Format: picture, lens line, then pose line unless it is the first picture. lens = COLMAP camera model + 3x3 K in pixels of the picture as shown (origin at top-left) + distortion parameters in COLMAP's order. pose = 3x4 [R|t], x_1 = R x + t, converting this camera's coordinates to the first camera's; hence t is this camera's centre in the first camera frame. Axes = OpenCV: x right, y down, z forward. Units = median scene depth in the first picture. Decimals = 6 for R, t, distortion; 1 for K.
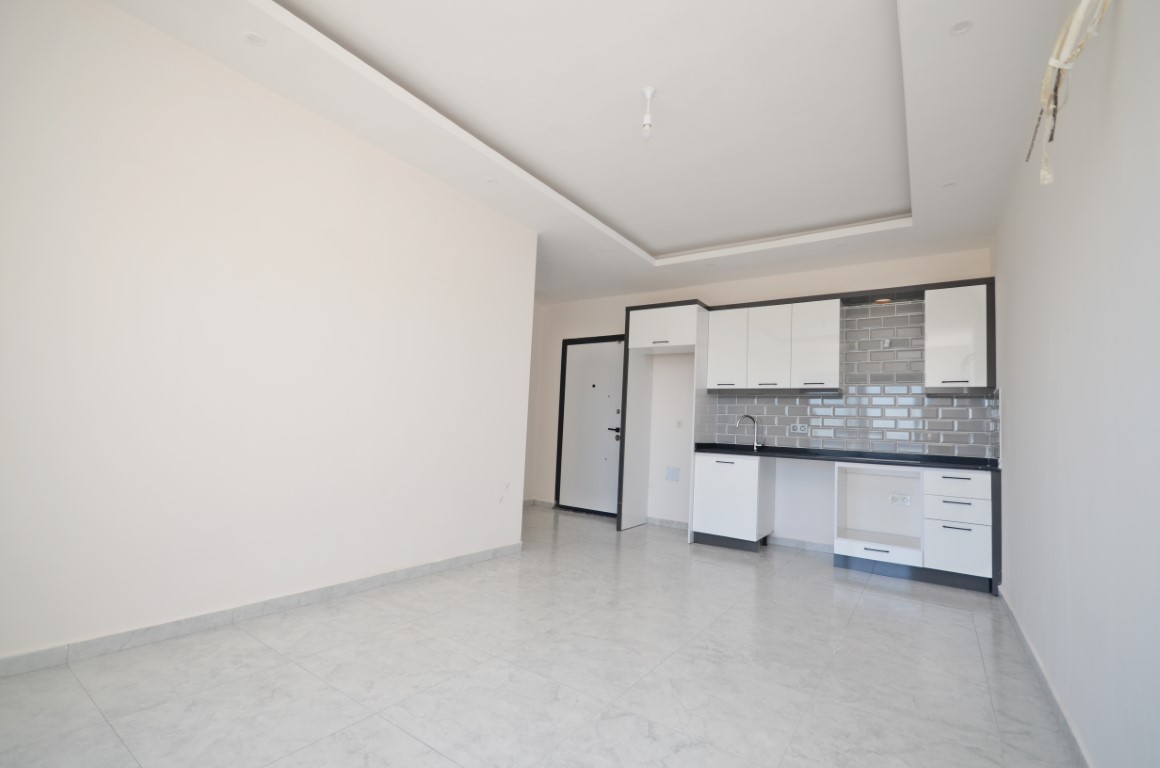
lens RADIAL K [[505.3, 0, 571.1], [0, 505.3, 394.7], [0, 0, 1]] dist [0.008159, -0.012478]
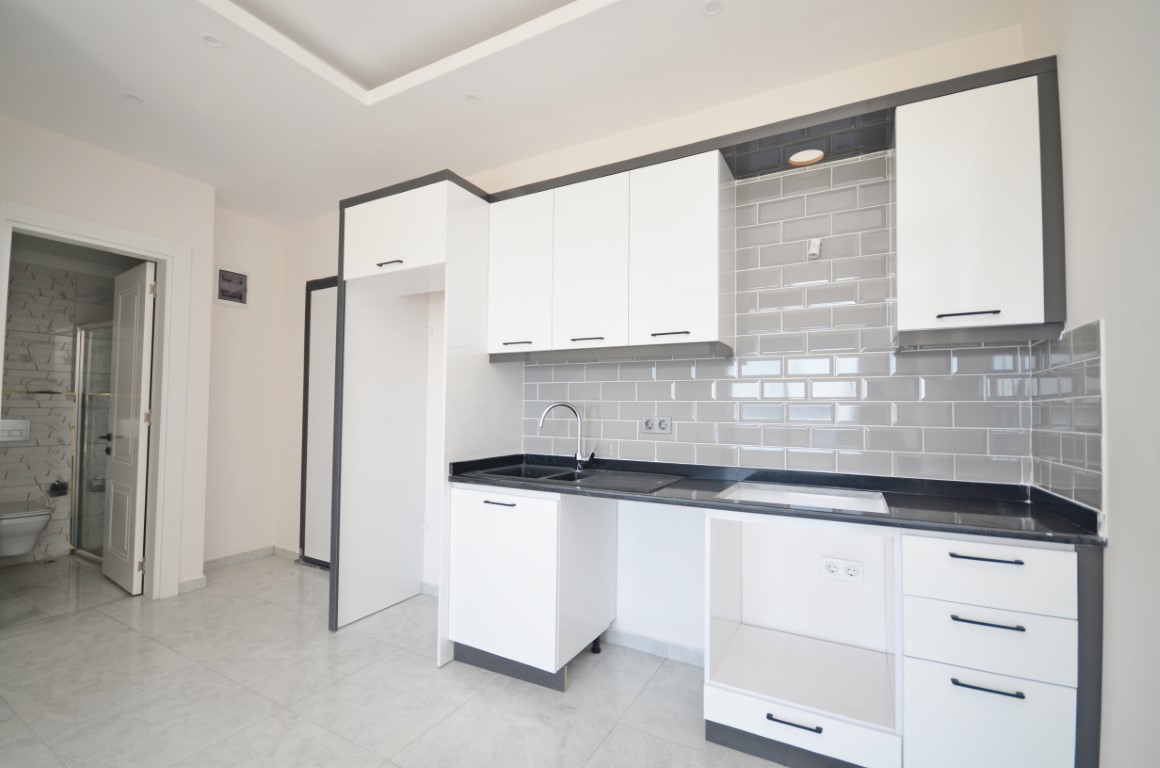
lens RADIAL K [[505.3, 0, 571.1], [0, 505.3, 394.7], [0, 0, 1]] dist [0.008159, -0.012478]
pose [[0.994107, -0.035287, 0.102497, 0.329179], [0.030587, 0.998423, 0.047069, 0.009585], [-0.103997, -0.043657, 0.993619, 0.522761]]
